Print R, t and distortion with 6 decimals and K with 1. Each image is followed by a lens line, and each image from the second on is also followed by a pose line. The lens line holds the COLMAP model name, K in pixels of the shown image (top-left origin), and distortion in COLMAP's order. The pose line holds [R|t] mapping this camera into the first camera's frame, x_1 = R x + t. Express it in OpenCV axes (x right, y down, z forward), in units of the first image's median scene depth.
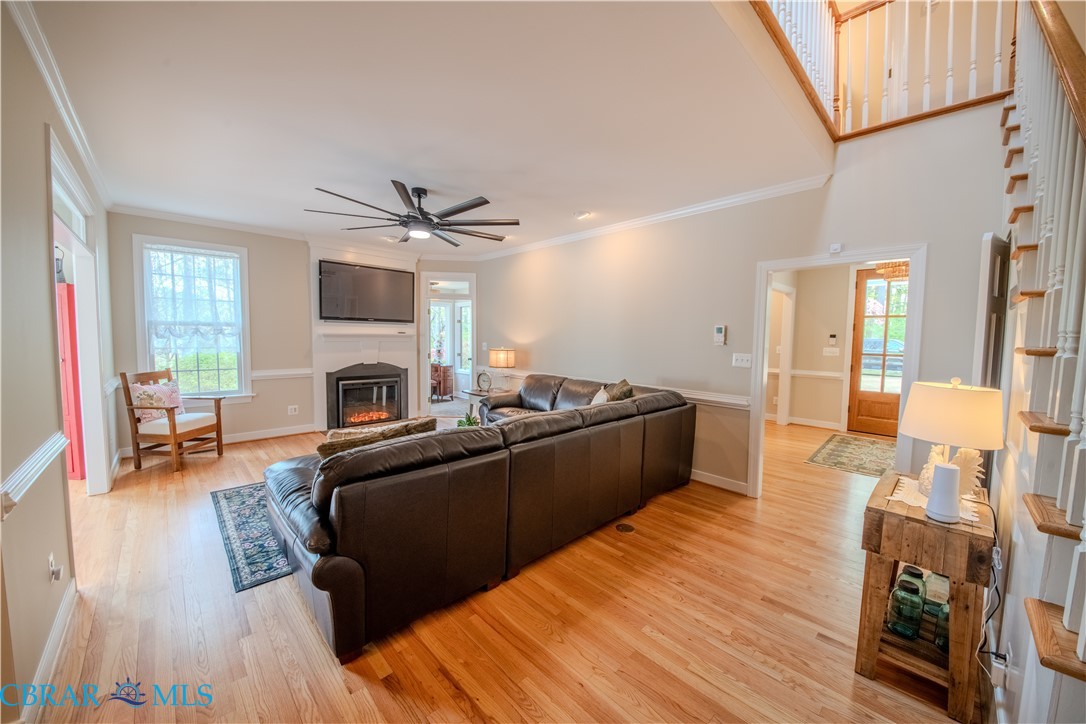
lens RADIAL K [[389.4, 0, 542.5], [0, 389.4, 360.9], [0, 0, 1]] dist [-0.017064, 0.000237]
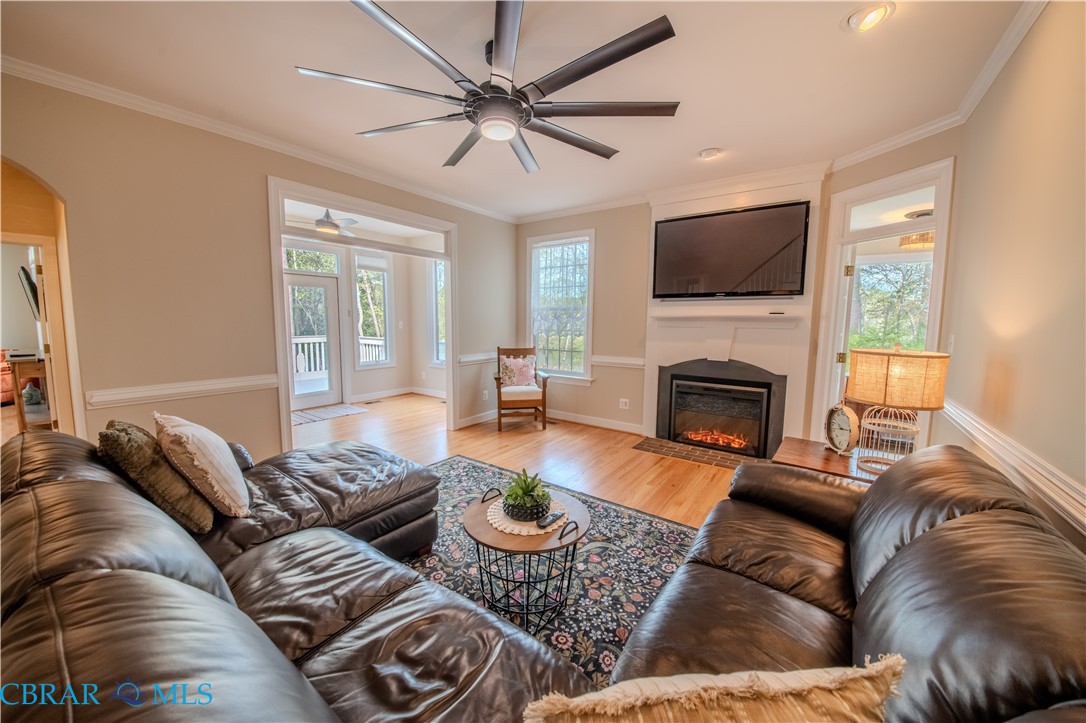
lens RADIAL K [[389.4, 0, 547.0], [0, 389.4, 361.8], [0, 0, 1]] dist [-0.017064, 0.000237]
pose [[0.170296, 0.094894, -0.980813, 0.177878], [-0.070308, 0.993986, 0.083961, -0.029256], [0.982882, 0.054661, 0.175944, 0.652050]]
